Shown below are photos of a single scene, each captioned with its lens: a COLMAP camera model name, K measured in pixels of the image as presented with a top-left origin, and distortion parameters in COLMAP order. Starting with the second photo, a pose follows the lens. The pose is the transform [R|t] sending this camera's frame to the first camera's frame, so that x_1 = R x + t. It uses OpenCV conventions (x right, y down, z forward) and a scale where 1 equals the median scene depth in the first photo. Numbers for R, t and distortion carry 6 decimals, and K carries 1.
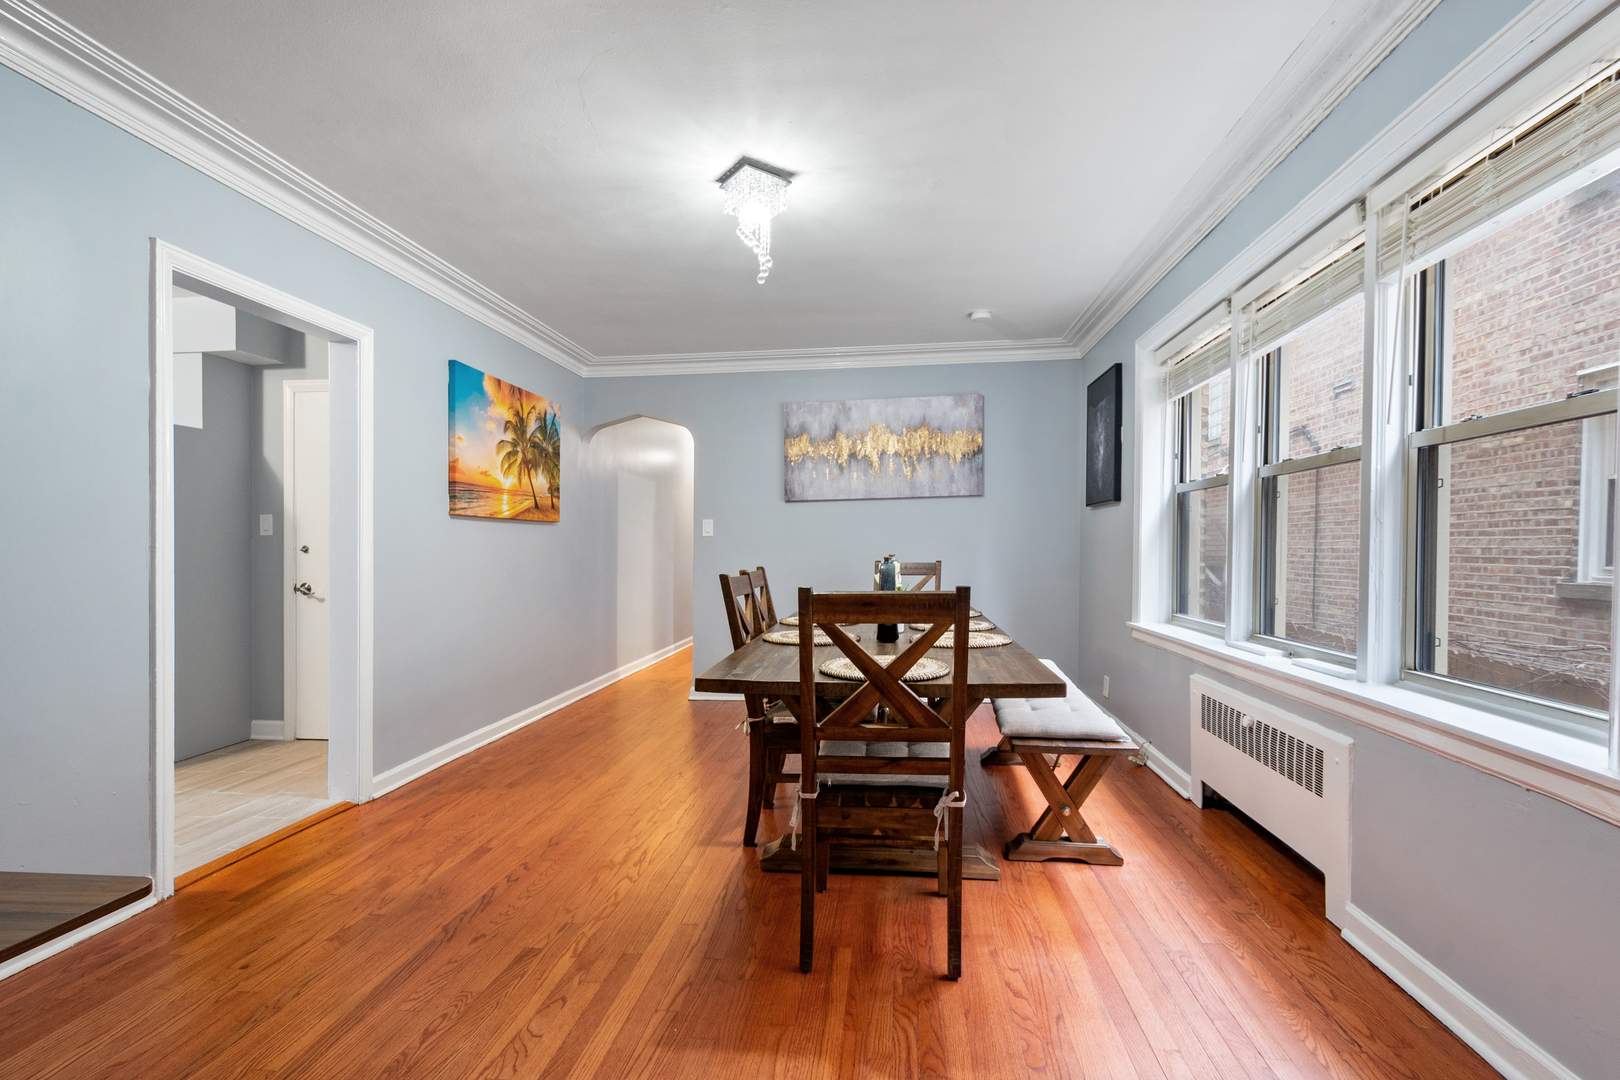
lens RADIAL K [[710.3, 0, 811.2], [0, 710.3, 547.8], [0, 0, 1]] dist [0.001402, -0.000894]
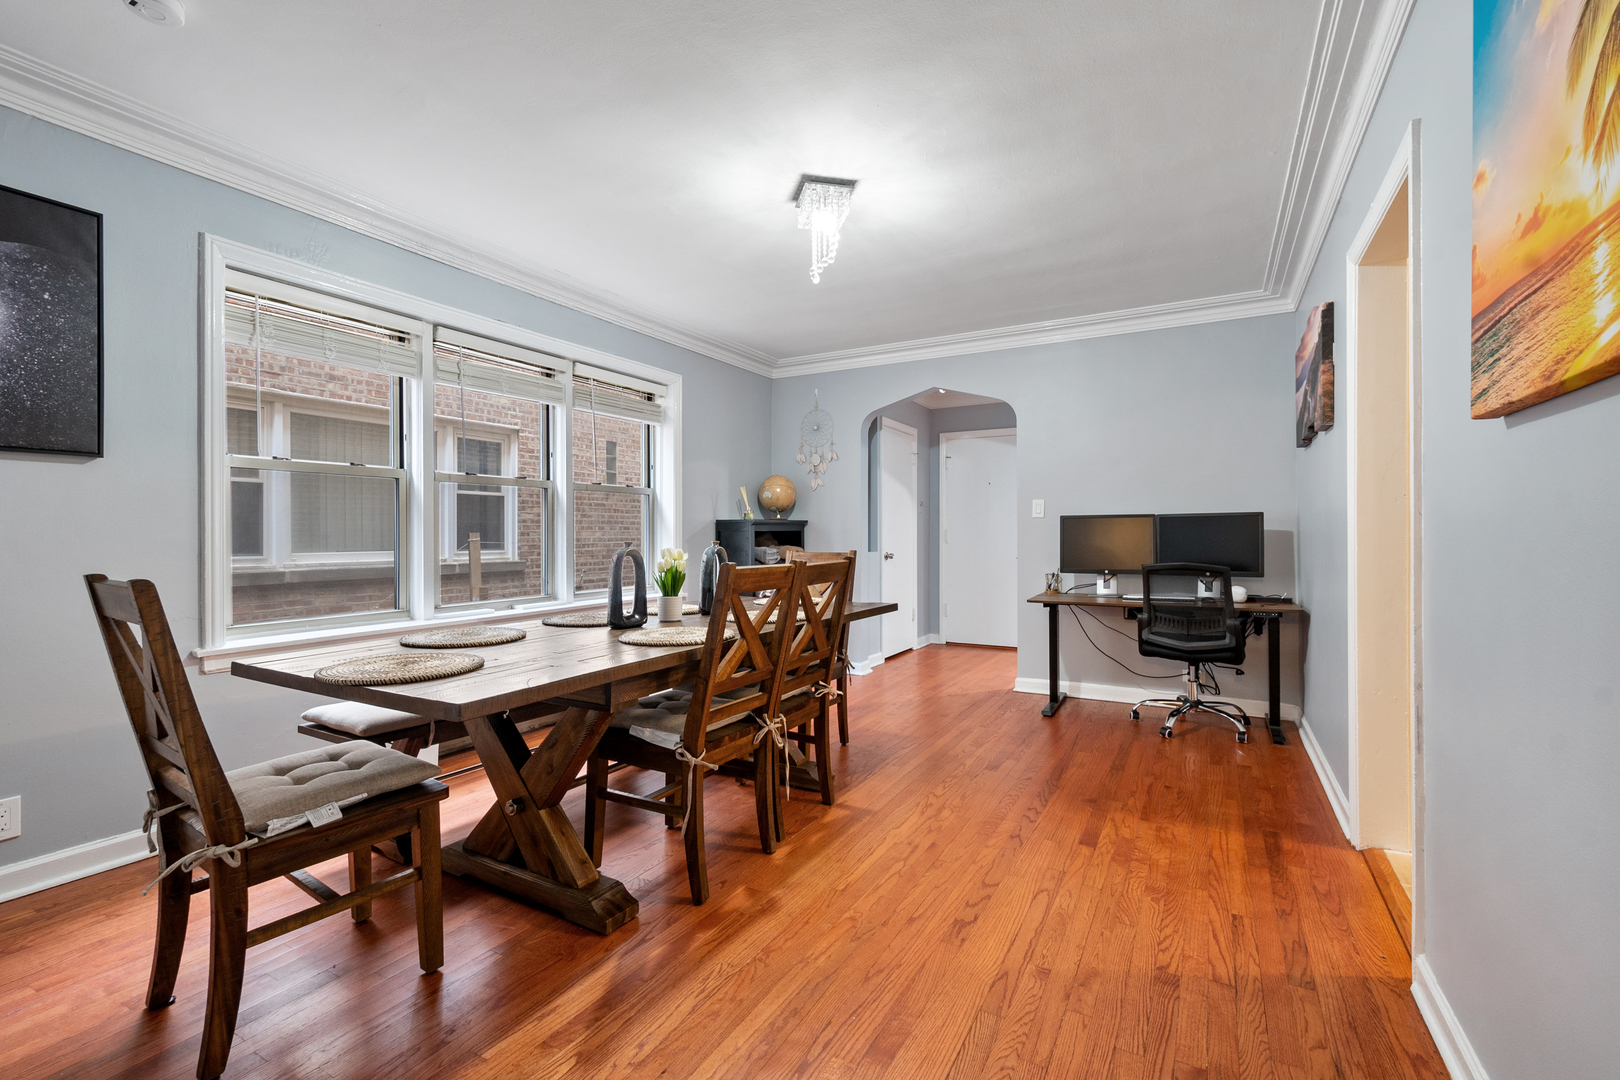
lens RADIAL K [[710.3, 0, 810.2], [0, 710.3, 538.4], [0, 0, 1]] dist [0.001402, -0.000894]
pose [[-0.919197, 0.004460, 0.393773, -0.491009], [0.007614, 0.999950, 0.006448, 0.005268], [-0.393725, 0.008925, -0.919185, 2.004181]]
